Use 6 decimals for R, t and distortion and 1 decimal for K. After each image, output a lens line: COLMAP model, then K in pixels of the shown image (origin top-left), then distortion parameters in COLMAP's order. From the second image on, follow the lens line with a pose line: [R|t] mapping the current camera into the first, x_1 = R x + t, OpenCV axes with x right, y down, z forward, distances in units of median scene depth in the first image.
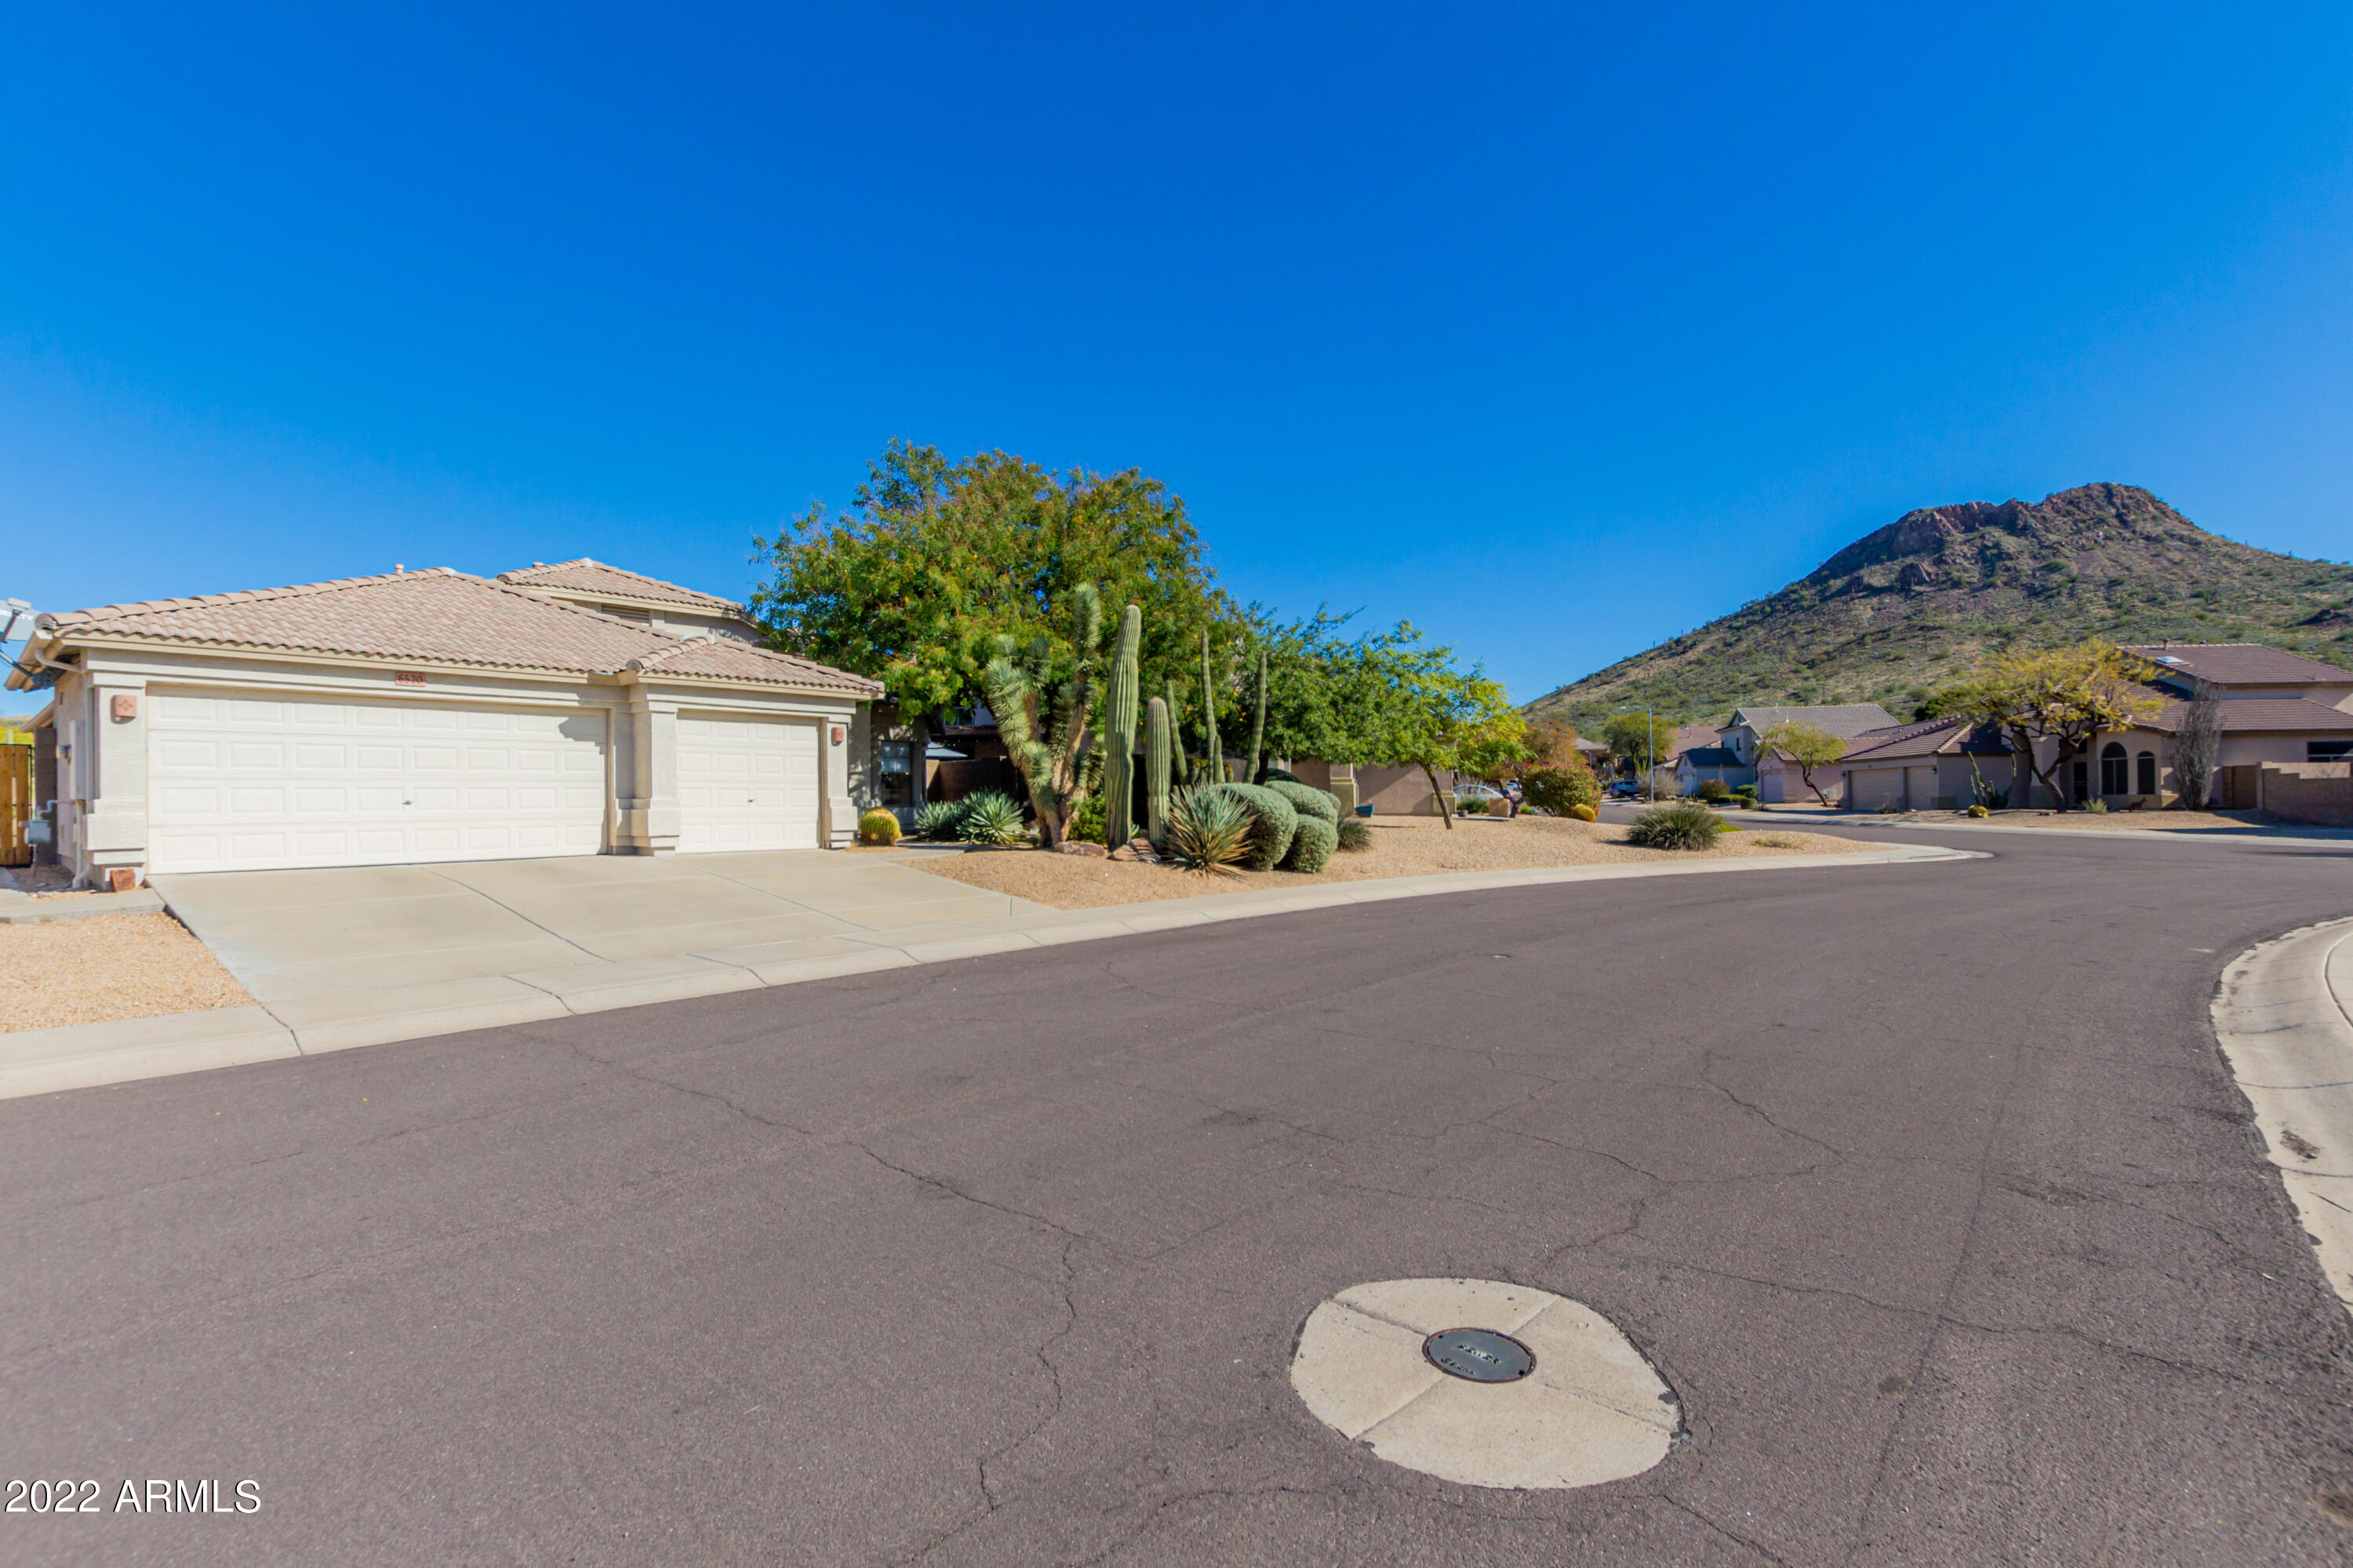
lens RADIAL K [[1123.6, 0, 1213.8], [0, 1123.6, 796.7], [0, 0, 1]] dist [0.008761, -0.003273]
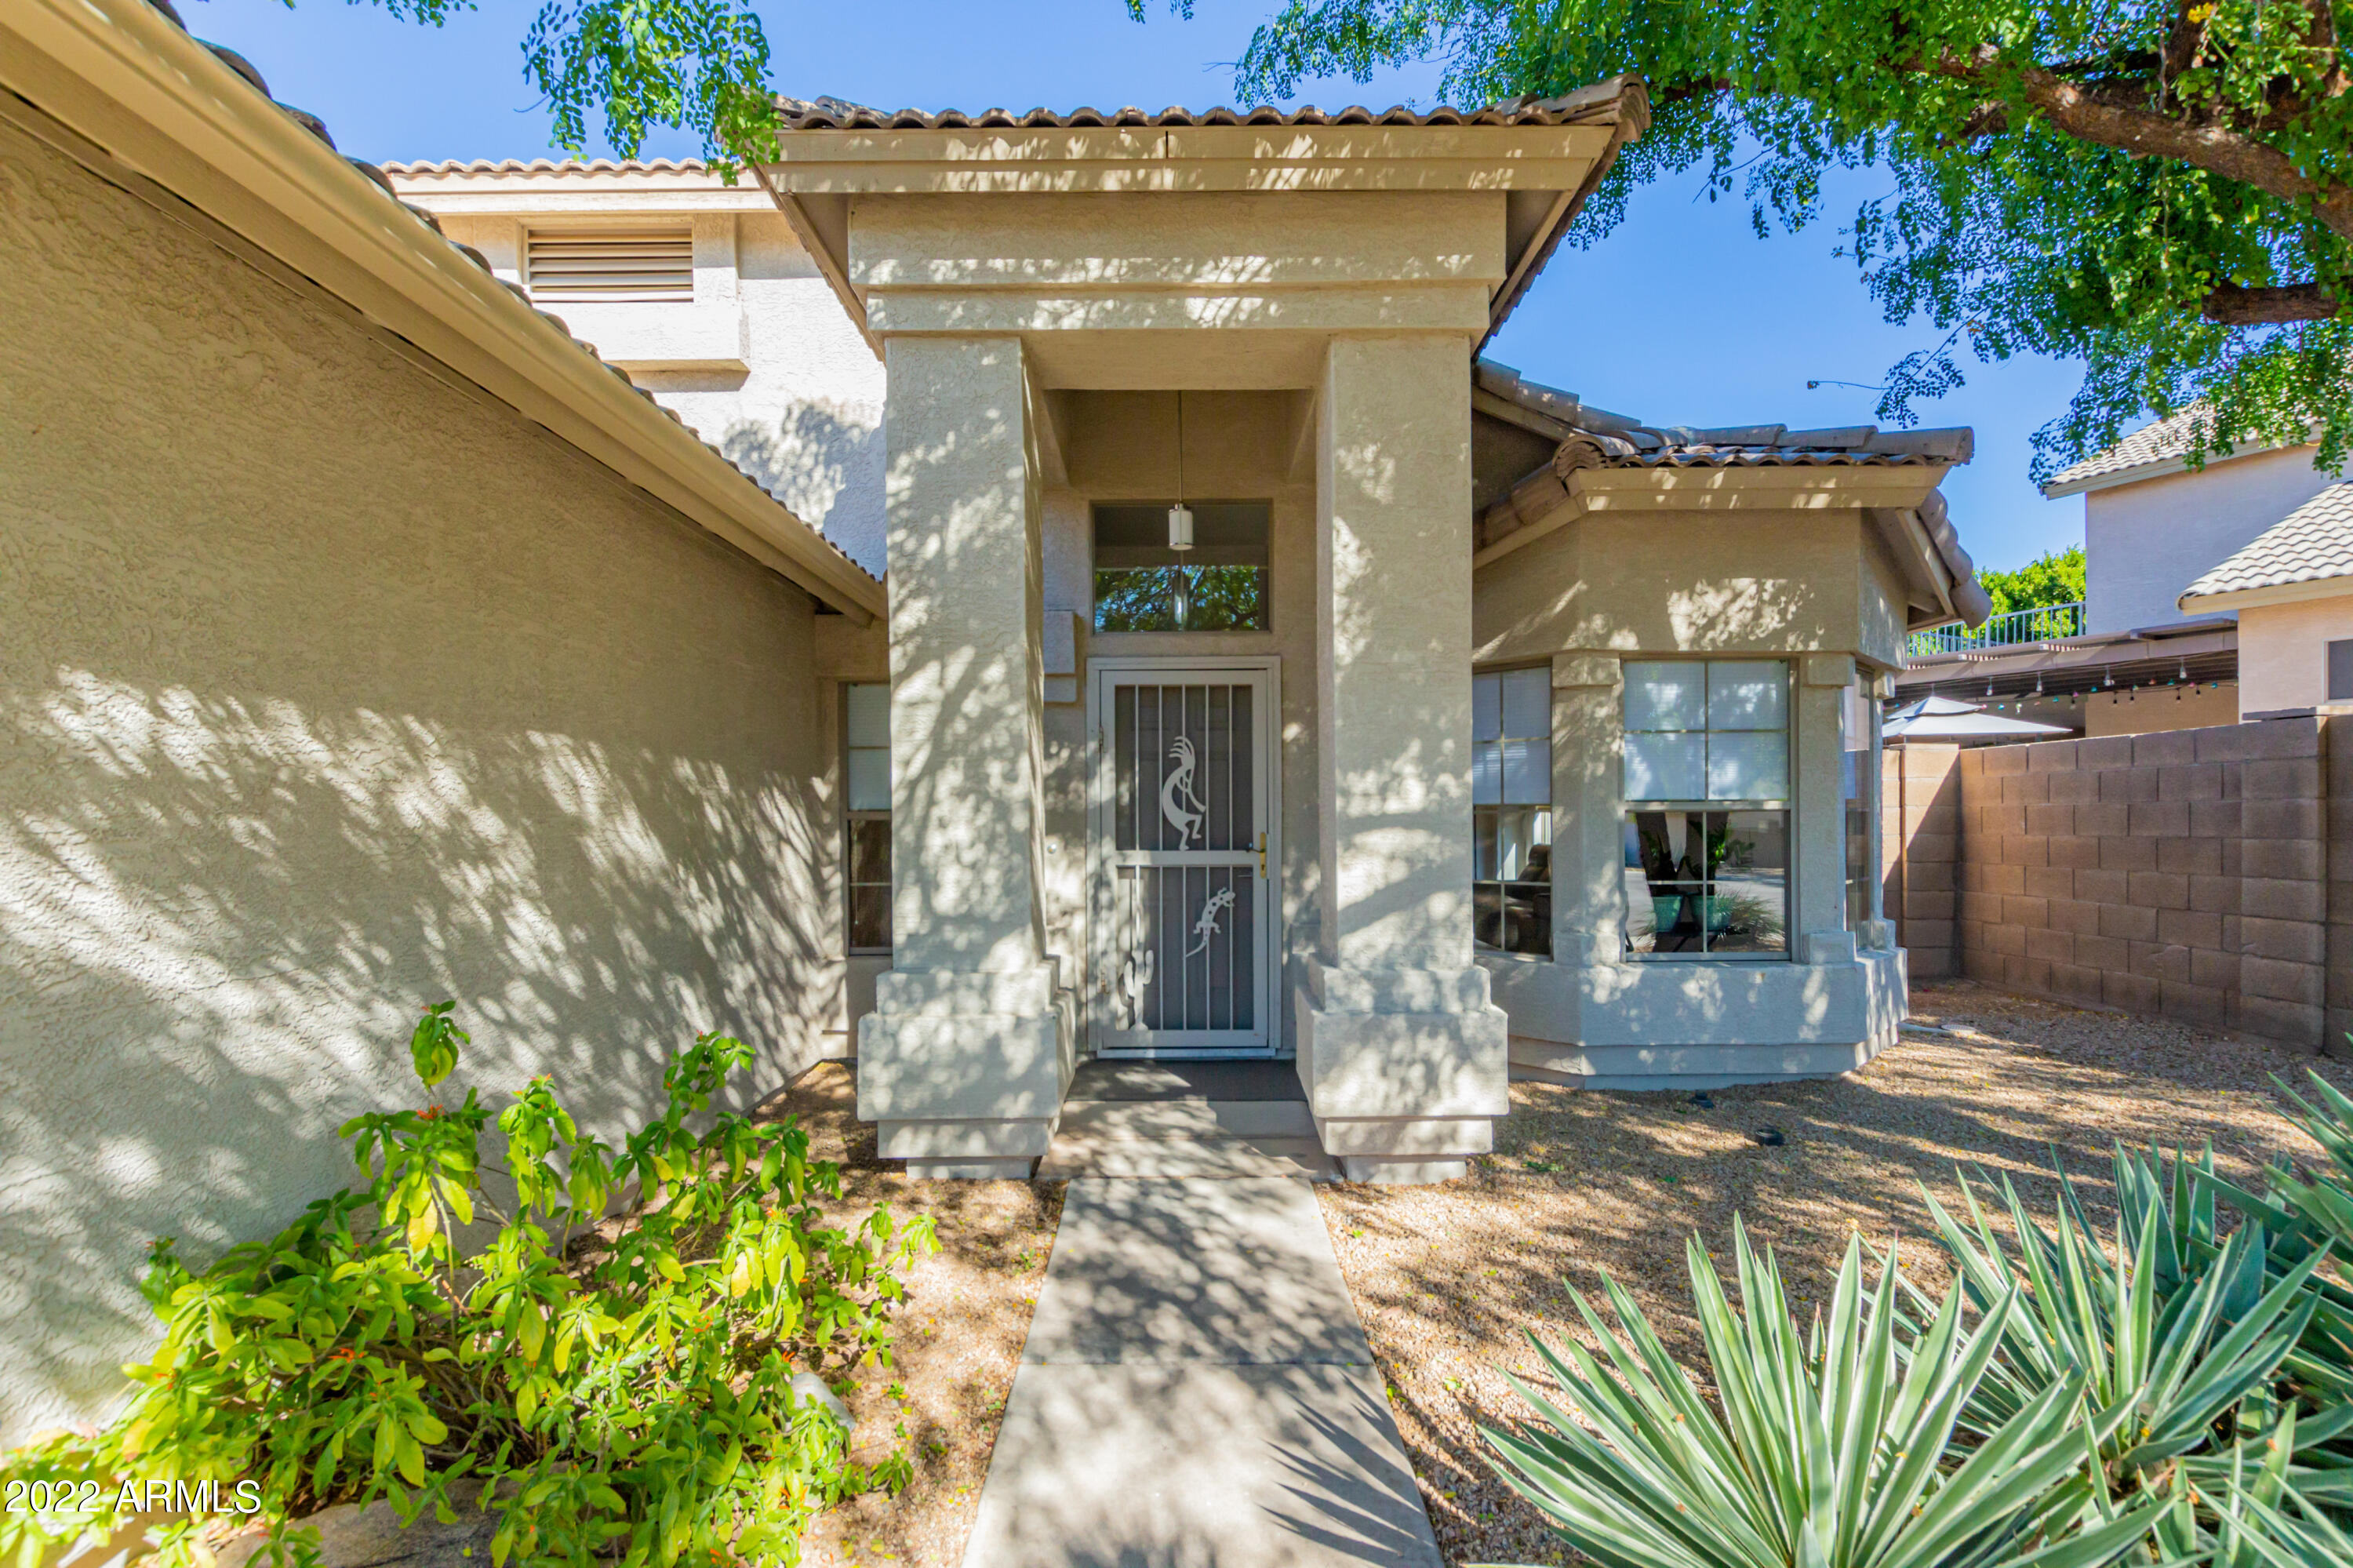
lens RADIAL K [[1123.6, 0, 1105.6], [0, 1123.6, 811.8], [0, 0, 1]] dist [0.008761, -0.003273]
pose [[0.631539, -0.003822, -0.775335, -0.267635], [0.008537, 0.999962, 0.002025, -0.030229], [0.775297, -0.007898, 0.631547, 1.099248]]
